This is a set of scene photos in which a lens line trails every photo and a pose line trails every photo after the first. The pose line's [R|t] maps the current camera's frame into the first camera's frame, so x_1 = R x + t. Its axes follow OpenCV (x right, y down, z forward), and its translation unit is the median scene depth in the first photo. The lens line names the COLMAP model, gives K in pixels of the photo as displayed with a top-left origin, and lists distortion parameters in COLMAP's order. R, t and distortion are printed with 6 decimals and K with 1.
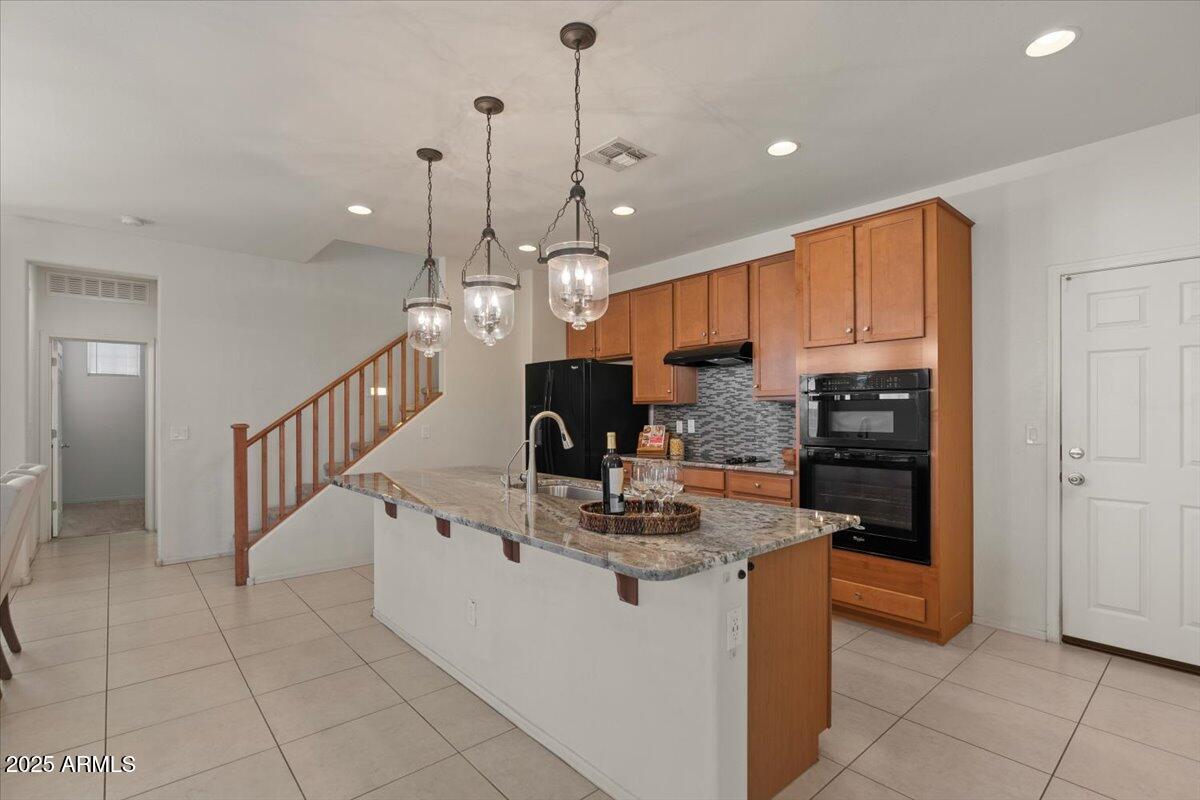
lens RADIAL K [[567.8, 0, 606.1], [0, 567.8, 409.7], [0, 0, 1]] dist [0.000978, -0.000273]
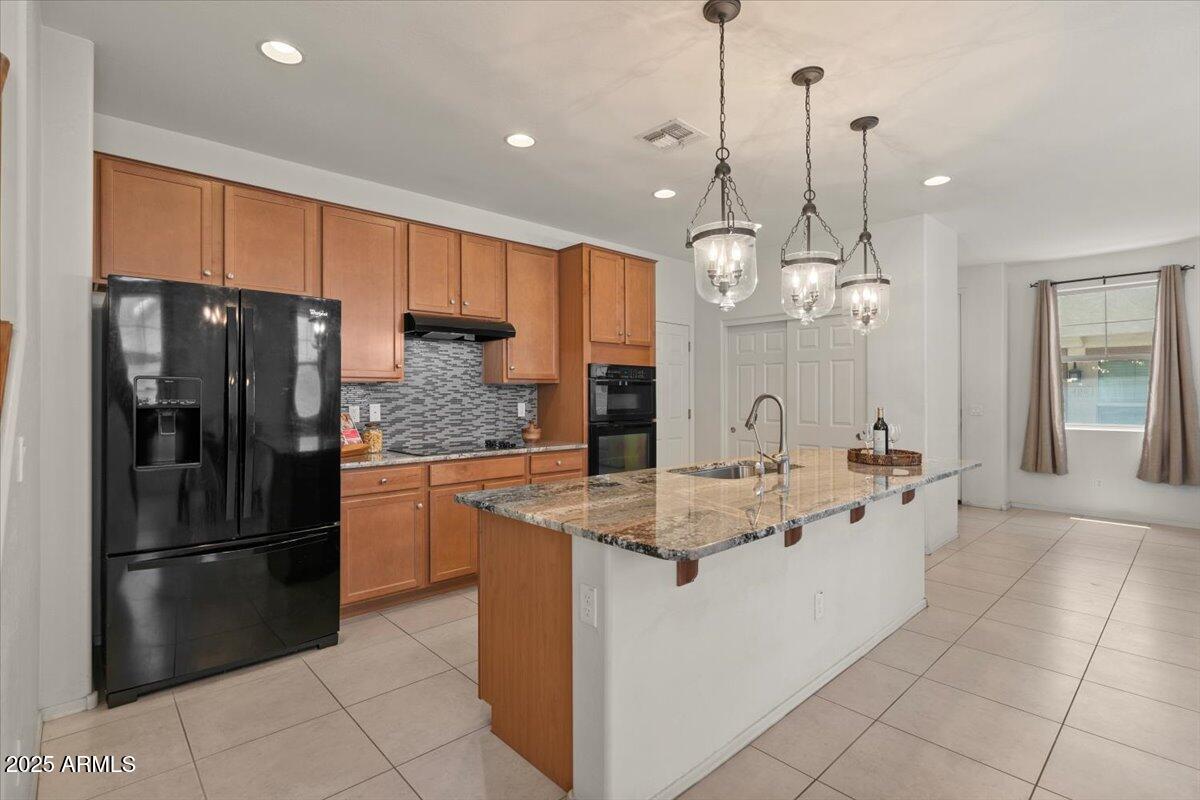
lens RADIAL K [[567.8, 0, 602.8], [0, 567.8, 394.6], [0, 0, 1]] dist [0.000978, -0.000273]
pose [[-0.025080, 0.002622, 0.999682, -0.672181], [-0.005056, 0.999983, -0.002750, 0.006452], [-0.999673, -0.005123, -0.025067, 0.790527]]
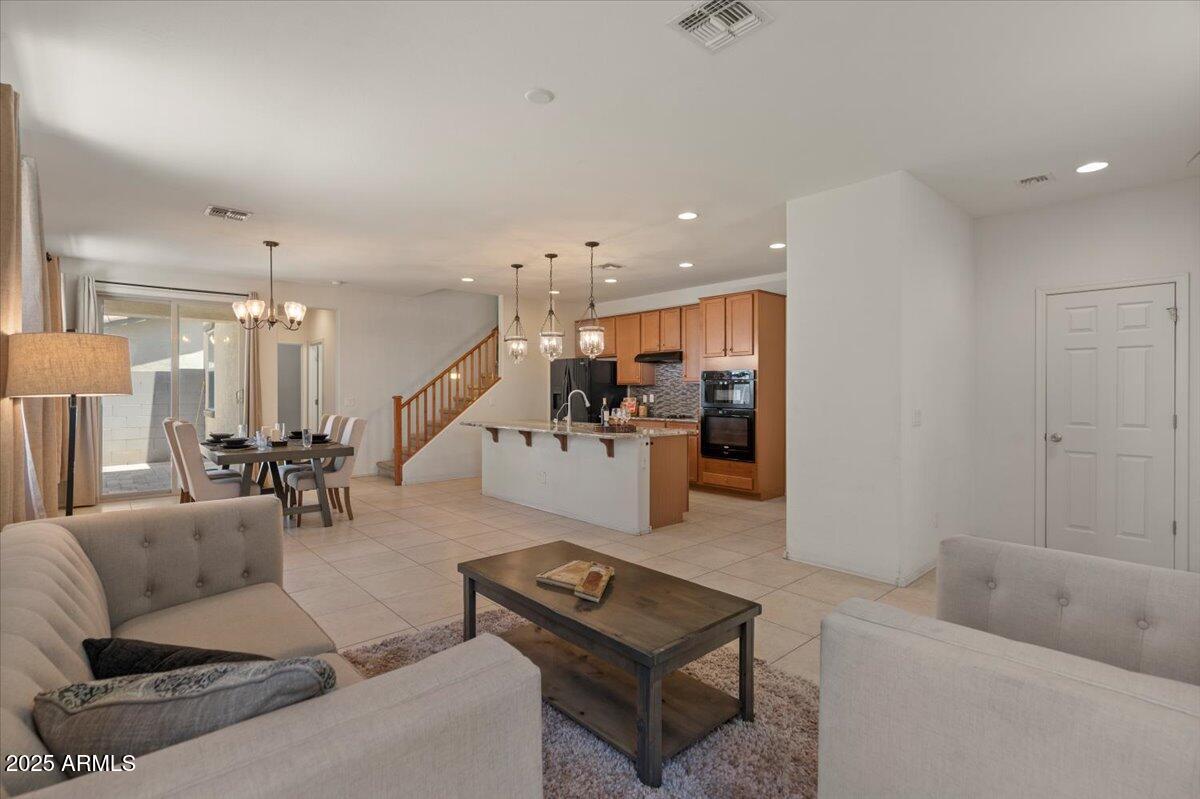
lens RADIAL K [[567.8, 0, 591.9], [0, 567.8, 396.3], [0, 0, 1]] dist [0.000978, -0.000273]
pose [[0.999953, 0.001315, -0.009641, -0.011119], [-0.001140, 0.999836, 0.018101, -0.007497], [0.009663, -0.018089, 0.999790, -0.744474]]
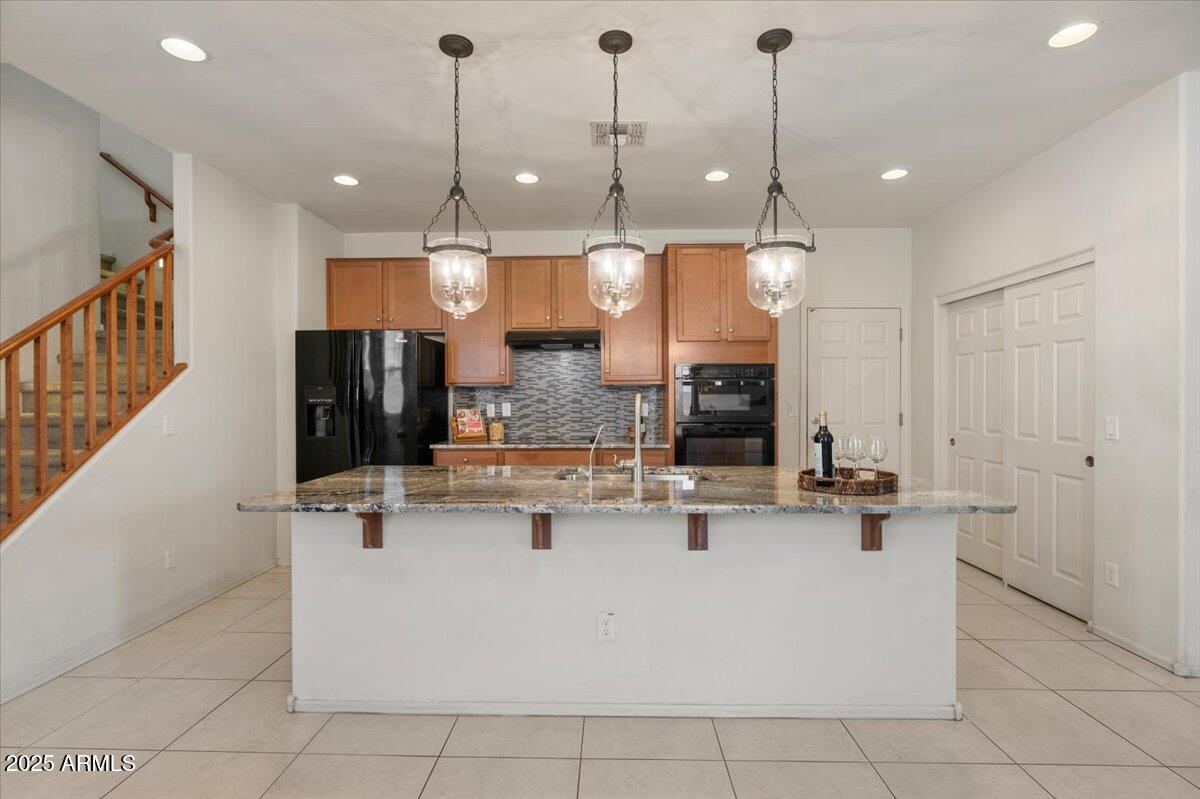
lens RADIAL K [[567.8, 0, 598.3], [0, 567.8, 400.4], [0, 0, 1]] dist [0.000978, -0.000273]
pose [[0.683338, -0.006285, 0.730075, -0.499636], [-0.002361, 0.999939, 0.010818, 0.002652], [-0.730098, -0.009116, 0.683281, 0.241885]]
